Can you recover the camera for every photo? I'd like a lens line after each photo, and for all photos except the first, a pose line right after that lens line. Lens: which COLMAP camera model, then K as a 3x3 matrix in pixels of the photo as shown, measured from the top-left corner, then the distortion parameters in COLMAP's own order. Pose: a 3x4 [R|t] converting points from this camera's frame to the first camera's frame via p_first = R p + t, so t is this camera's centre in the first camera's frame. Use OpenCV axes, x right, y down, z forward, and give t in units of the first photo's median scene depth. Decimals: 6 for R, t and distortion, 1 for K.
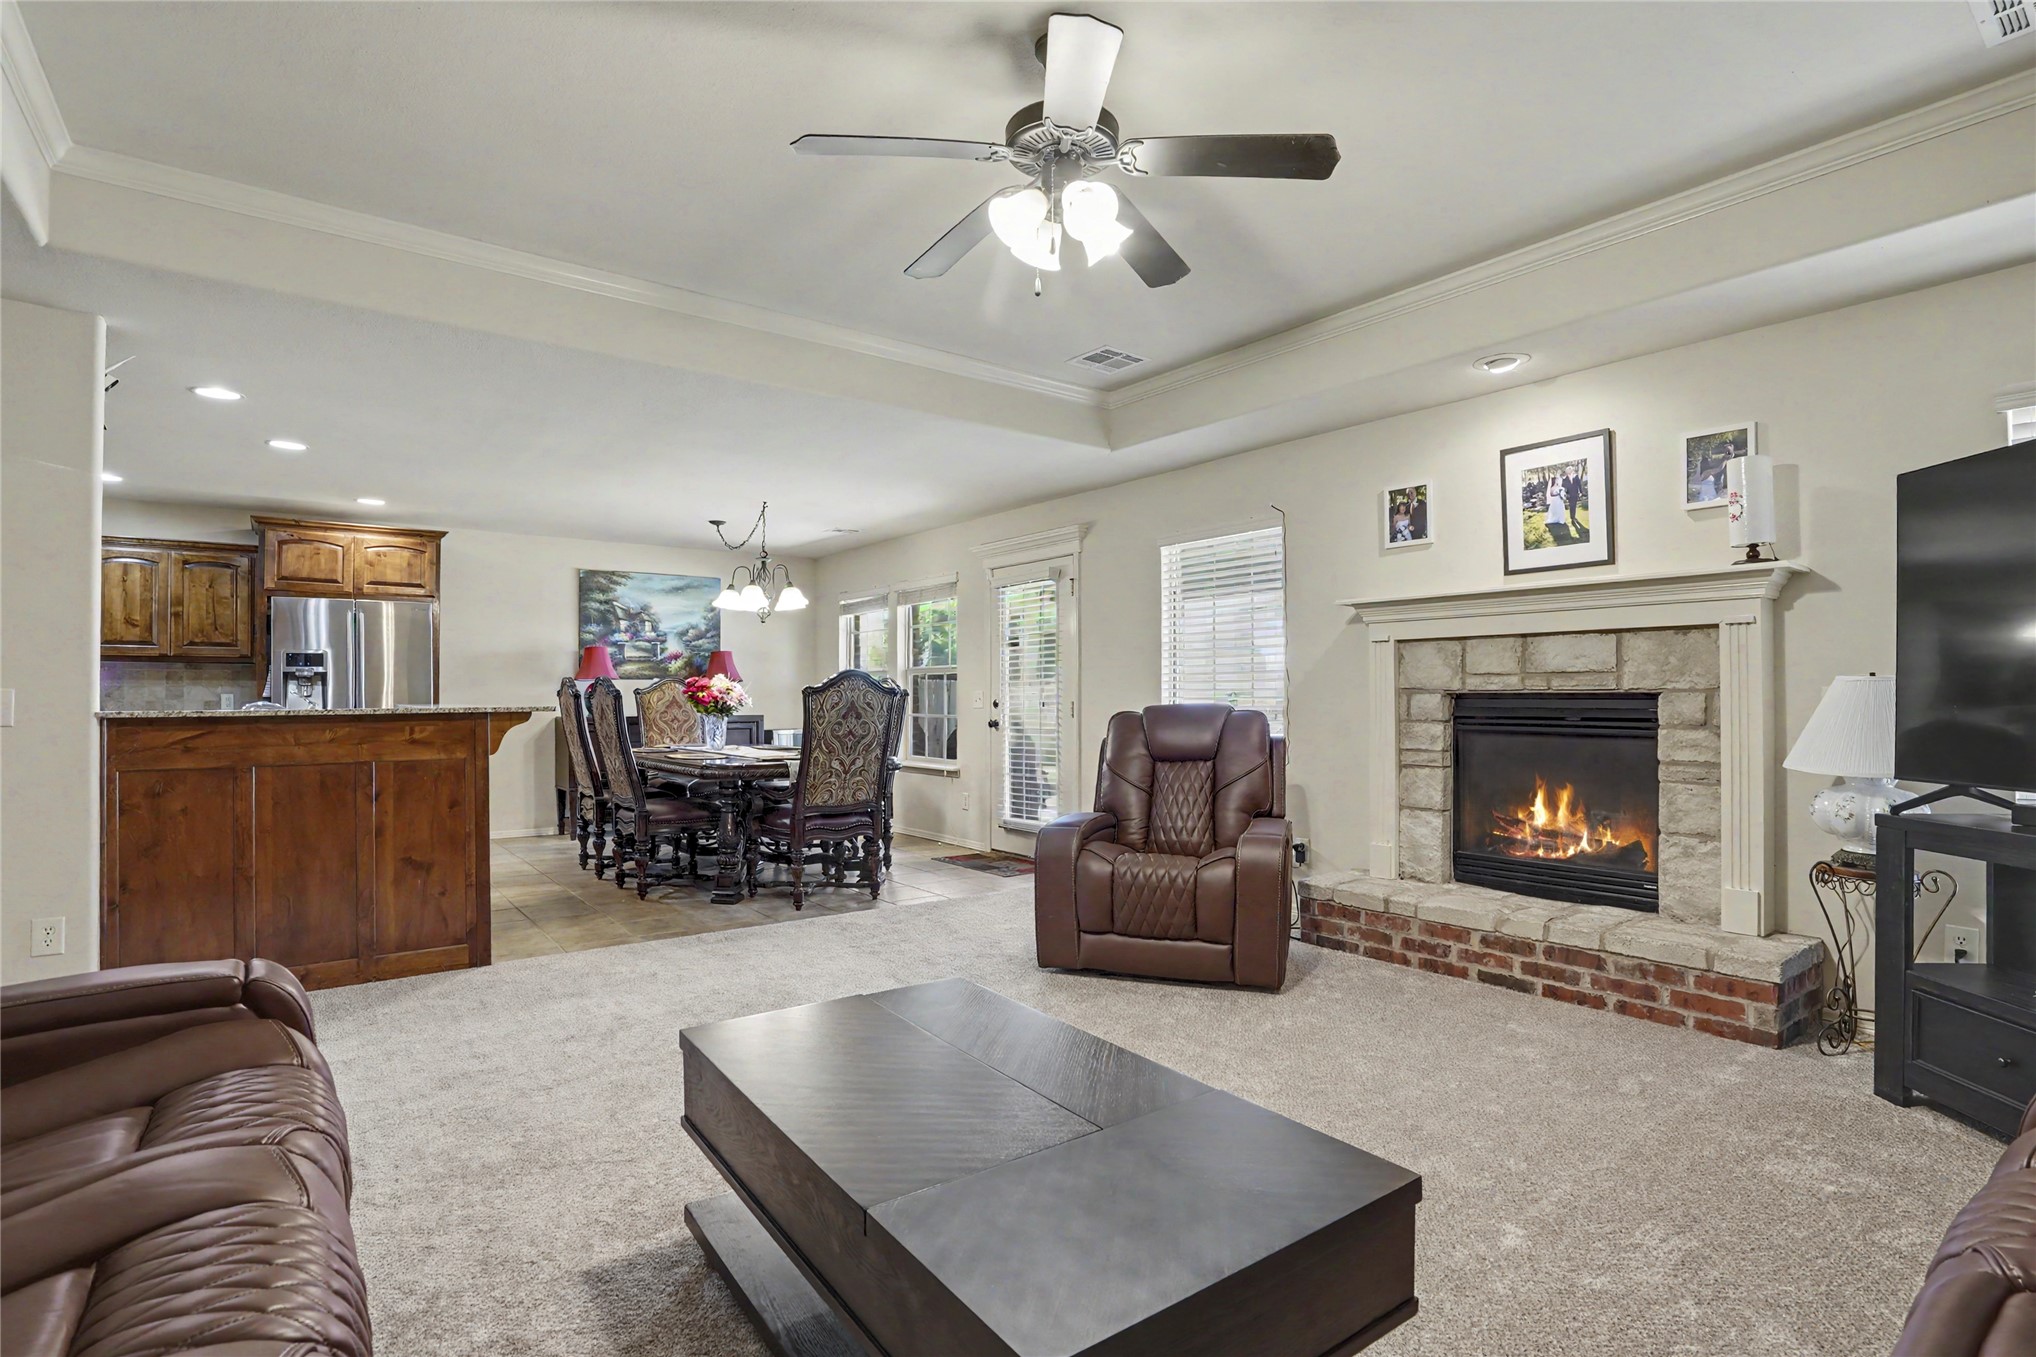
lens RADIAL K [[968.1, 0, 1015.2], [0, 968.1, 671.9], [0, 0, 1]] dist [-0.056584, 0.022281]
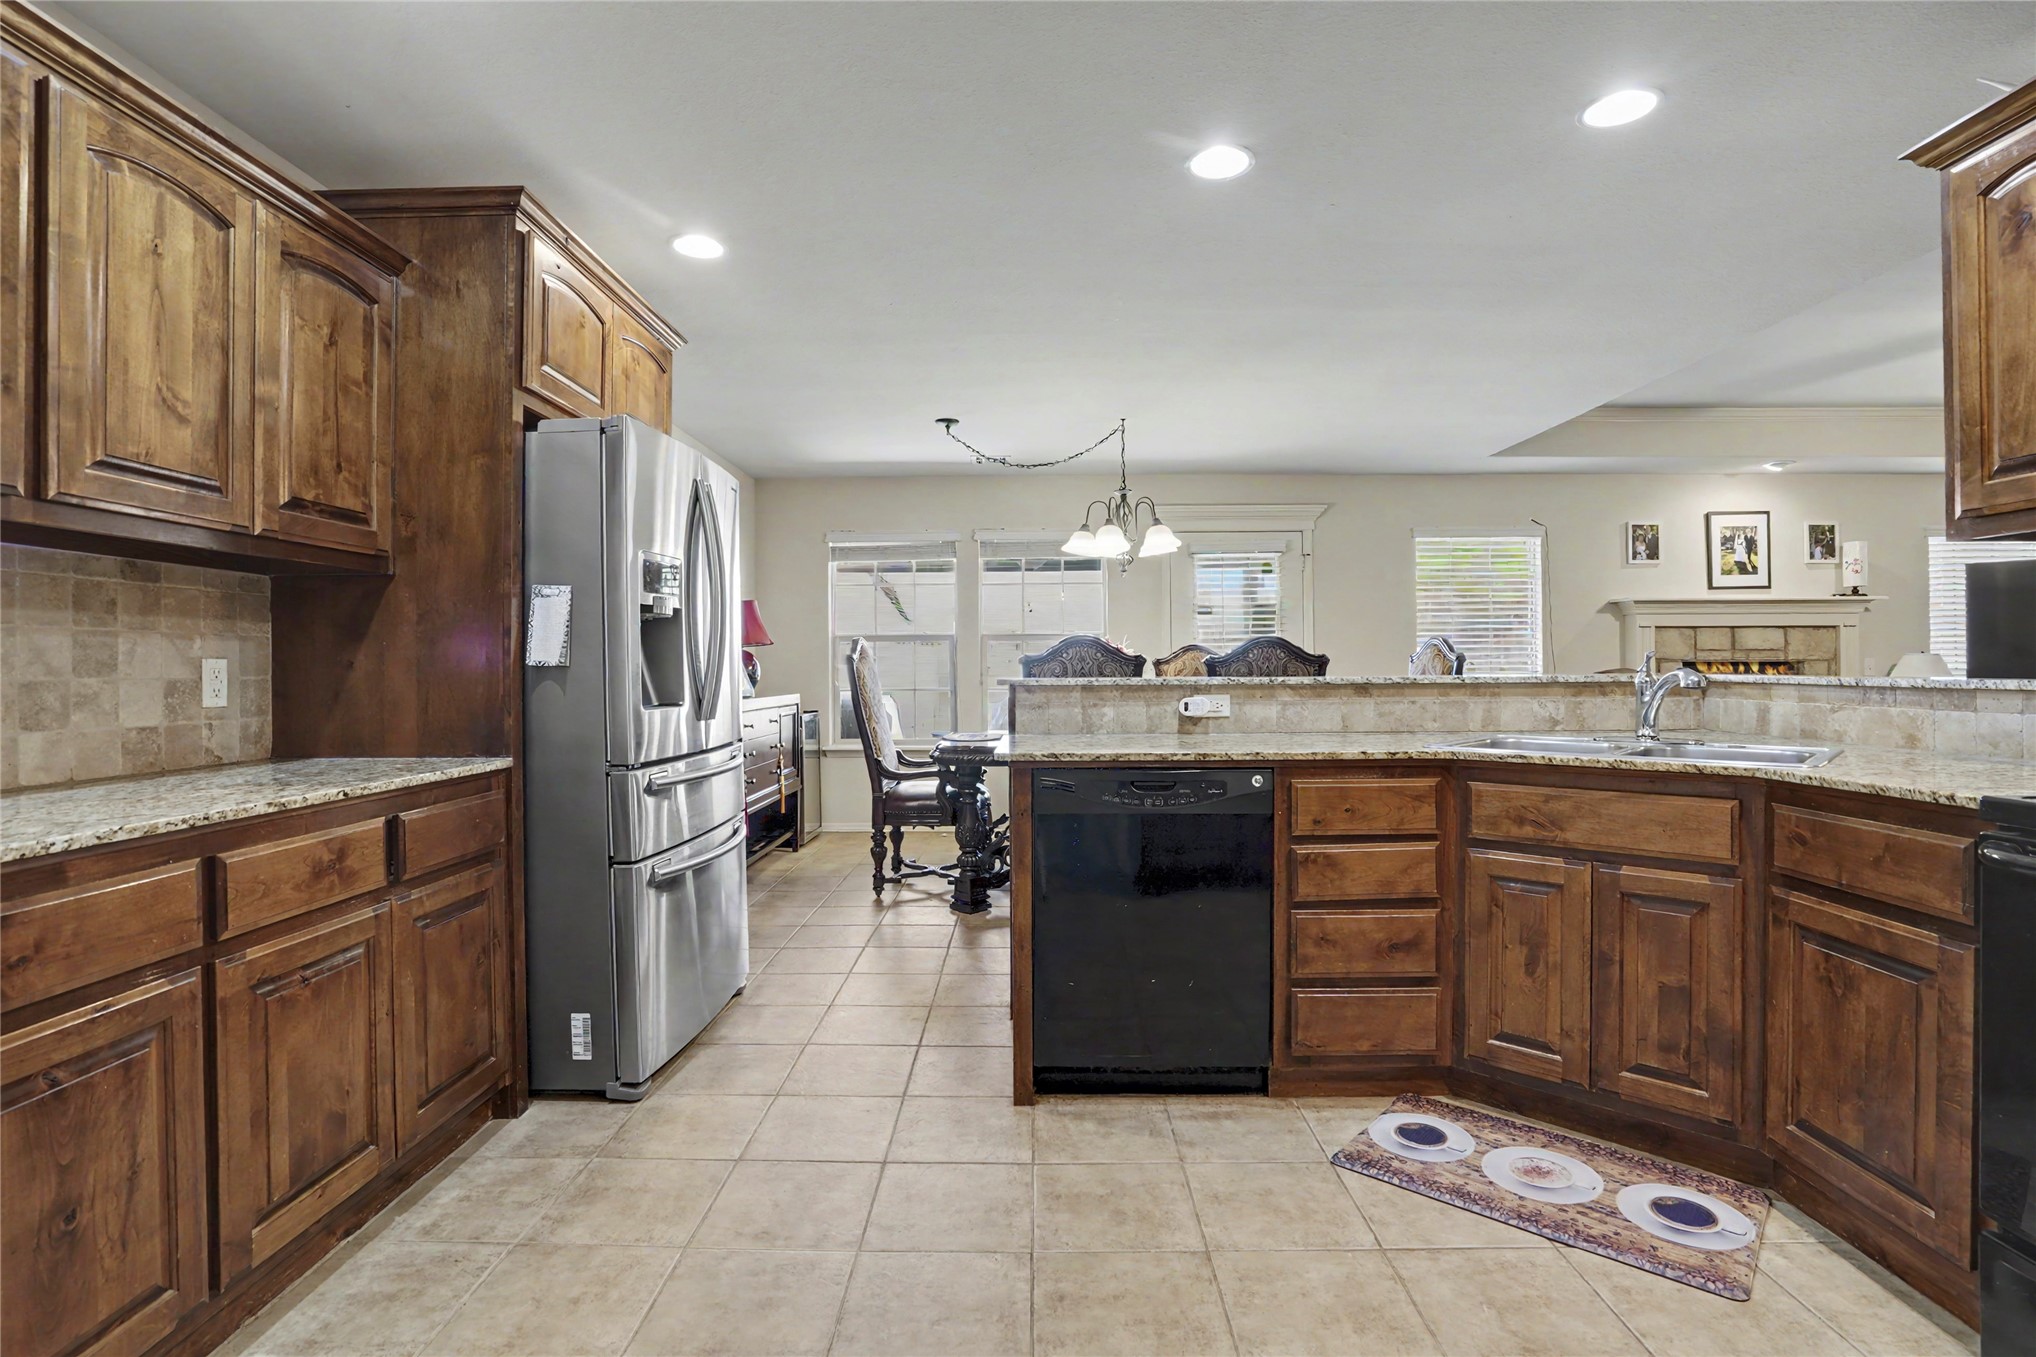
lens RADIAL K [[968.1, 0, 1015.2], [0, 968.1, 671.9], [0, 0, 1]] dist [-0.056584, 0.022281]
pose [[0.631059, -0.002745, 0.775730, -1.362387], [-0.014795, 0.999769, 0.015573, 0.029154], [-0.775593, -0.021304, 0.630873, 0.827847]]
